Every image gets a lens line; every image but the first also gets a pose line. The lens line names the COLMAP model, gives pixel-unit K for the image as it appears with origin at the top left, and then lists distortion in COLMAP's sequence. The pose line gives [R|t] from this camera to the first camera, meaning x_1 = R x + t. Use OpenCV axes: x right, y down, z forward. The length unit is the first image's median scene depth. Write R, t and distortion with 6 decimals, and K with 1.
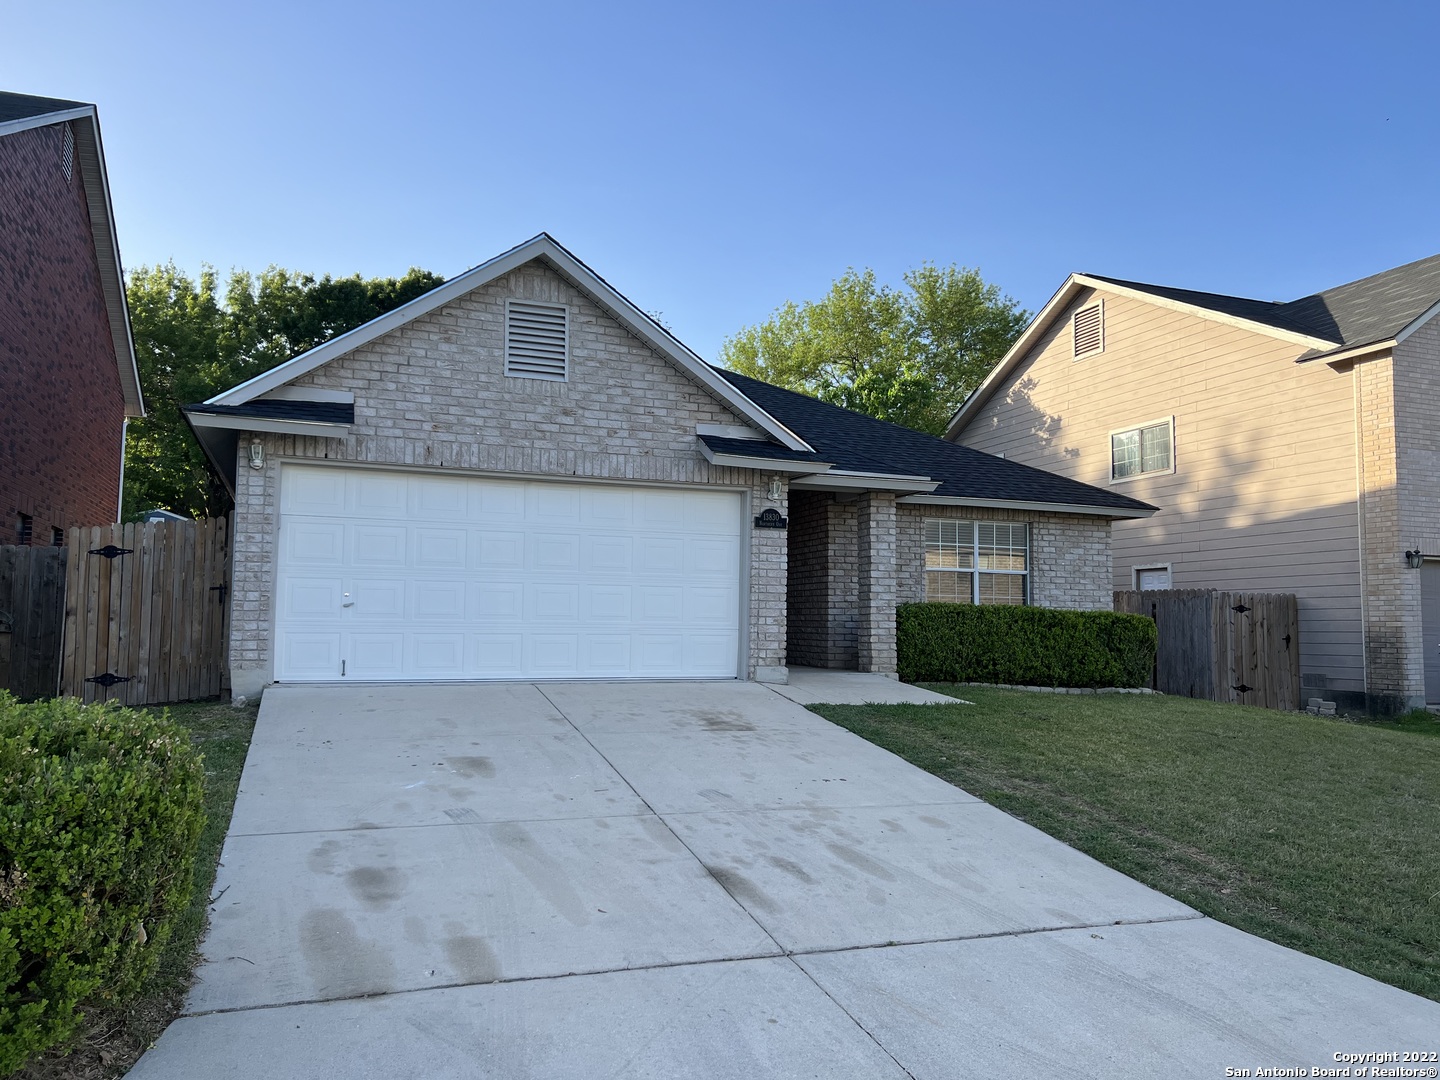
lens RADIAL K [[1077.4, 0, 718.0], [0, 1077.4, 548.9], [0, 0, 1]] dist [0.061452, -0.069772]
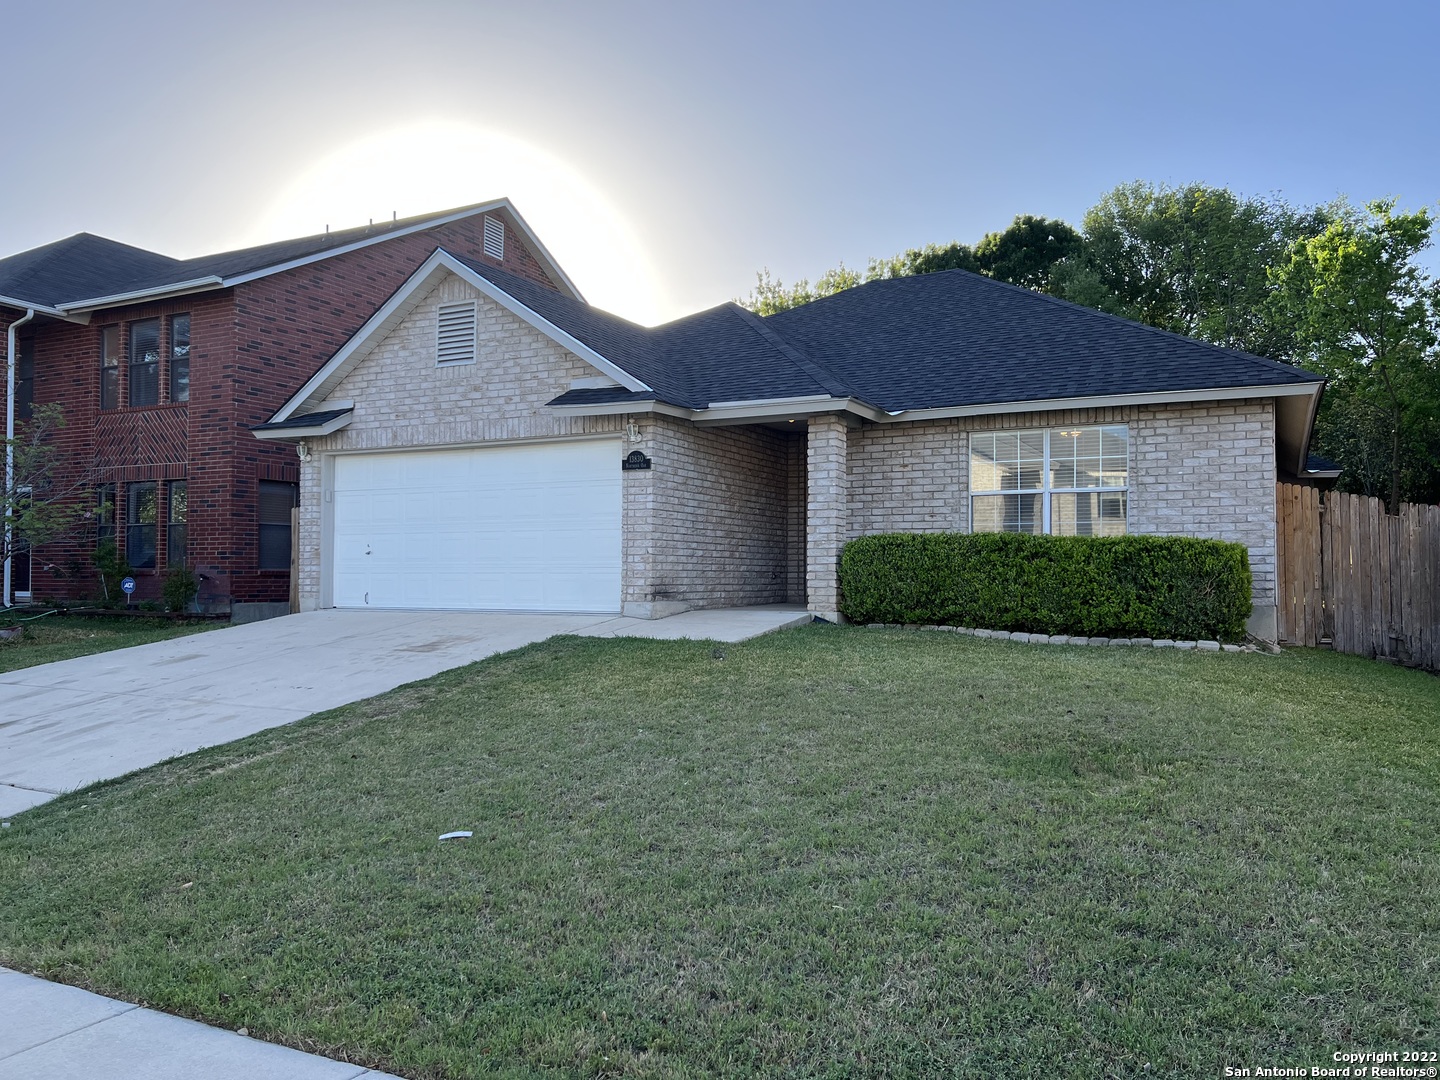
lens RADIAL K [[1077.4, 0, 720.3], [0, 1077.4, 550.1], [0, 0, 1]] dist [0.061452, -0.069772]
pose [[0.668163, -0.028469, -0.743470, 0.874489], [0.060825, 0.998013, 0.016448, 0.046398], [0.741524, -0.056212, 0.668567, 0.361895]]
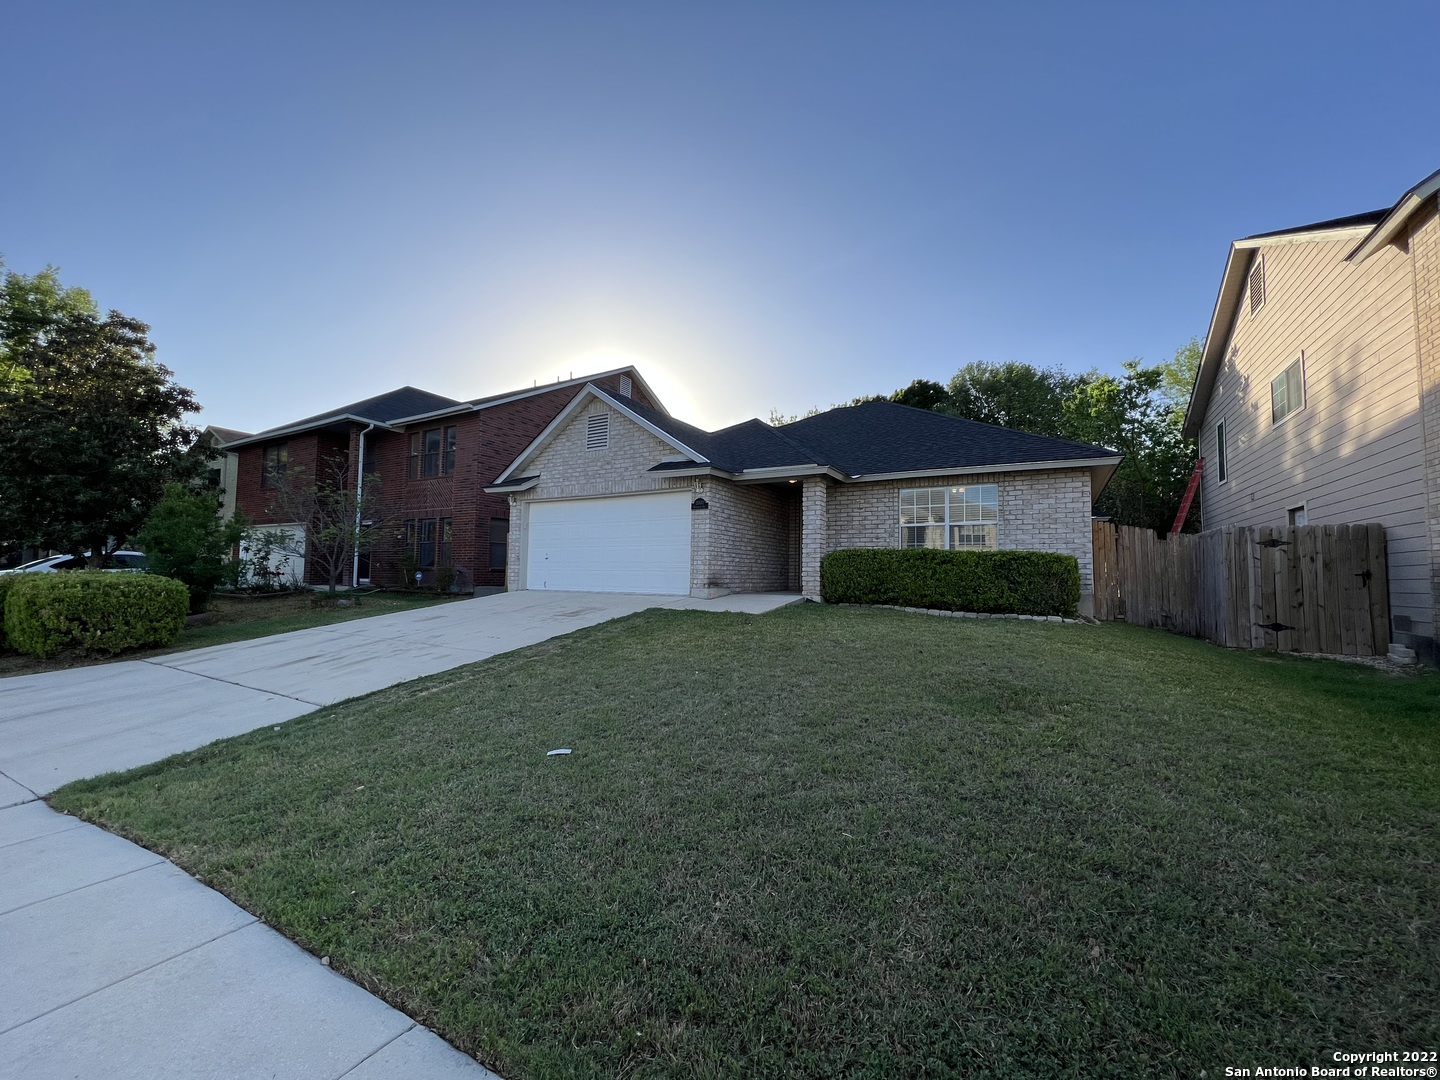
lens RADIAL K [[572.3, 0, 723.6], [0, 572.3, 543.6], [0, 0, 1]] dist [-0.000351, 0.000173]
pose [[0.635750, -0.047650, -0.770423, 0.785405], [0.051685, 0.998481, -0.019106, 0.056233], [0.770162, -0.027673, 0.637247, 0.438780]]
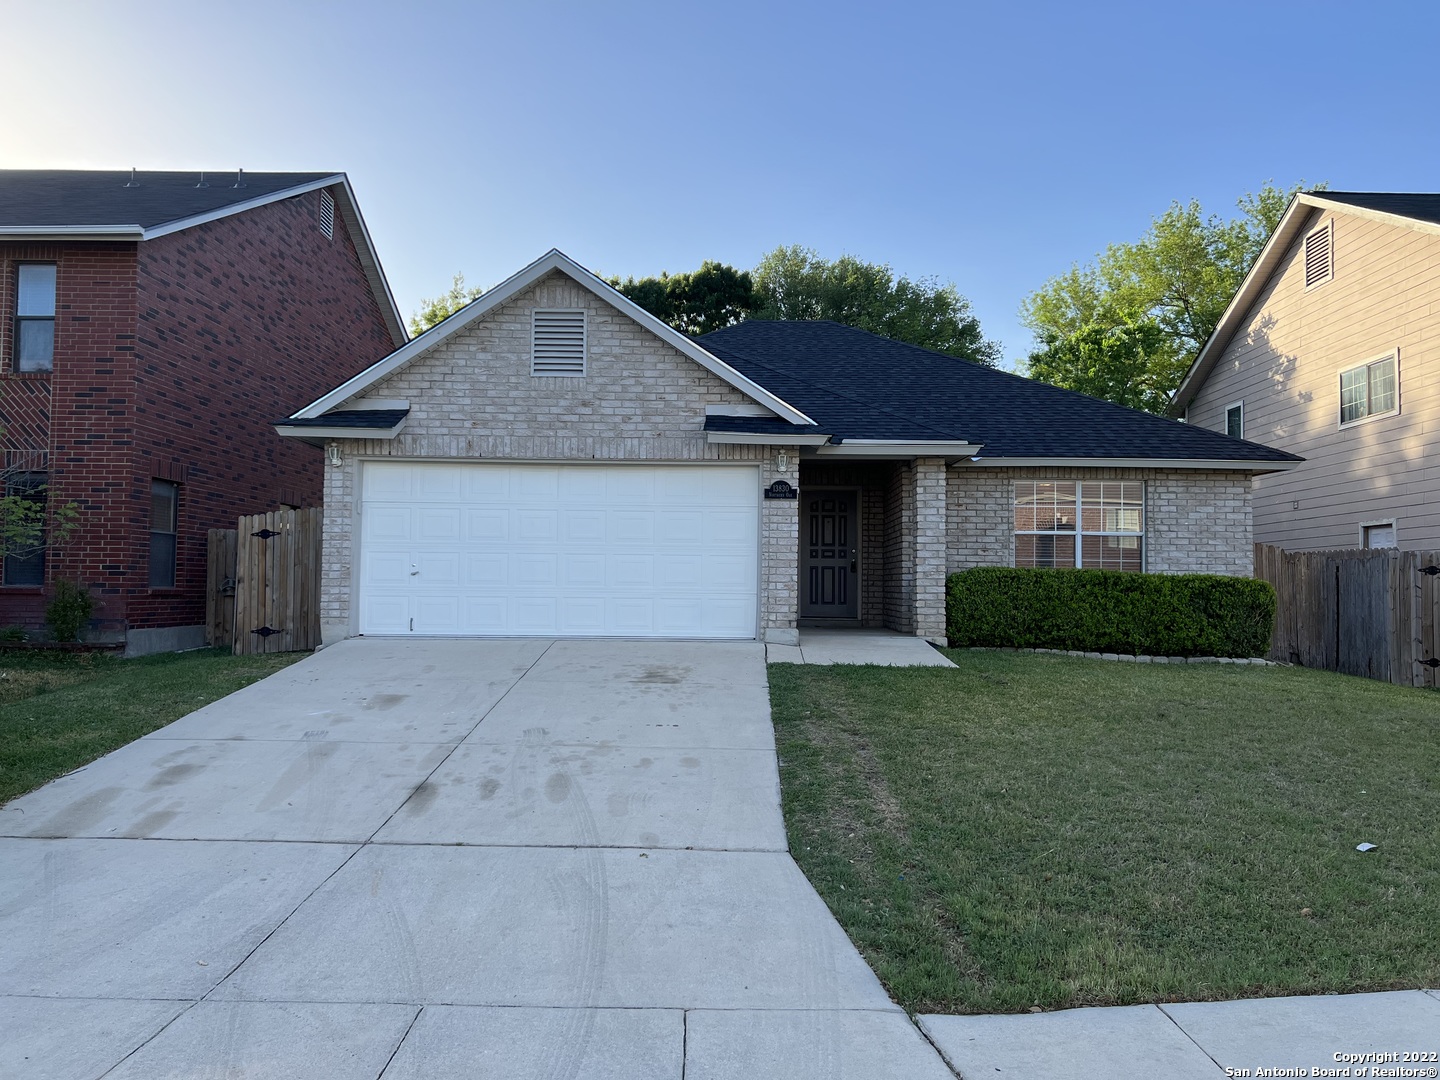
lens RADIAL K [[1077.4, 0, 716.0], [0, 1077.4, 544.2], [0, 0, 1]] dist [0.061452, -0.069772]
pose [[0.930571, -0.017100, -0.365711, 0.377825], [0.026524, 0.999433, 0.020760, 0.001770], [0.365149, -0.029019, 0.930497, -0.013919]]
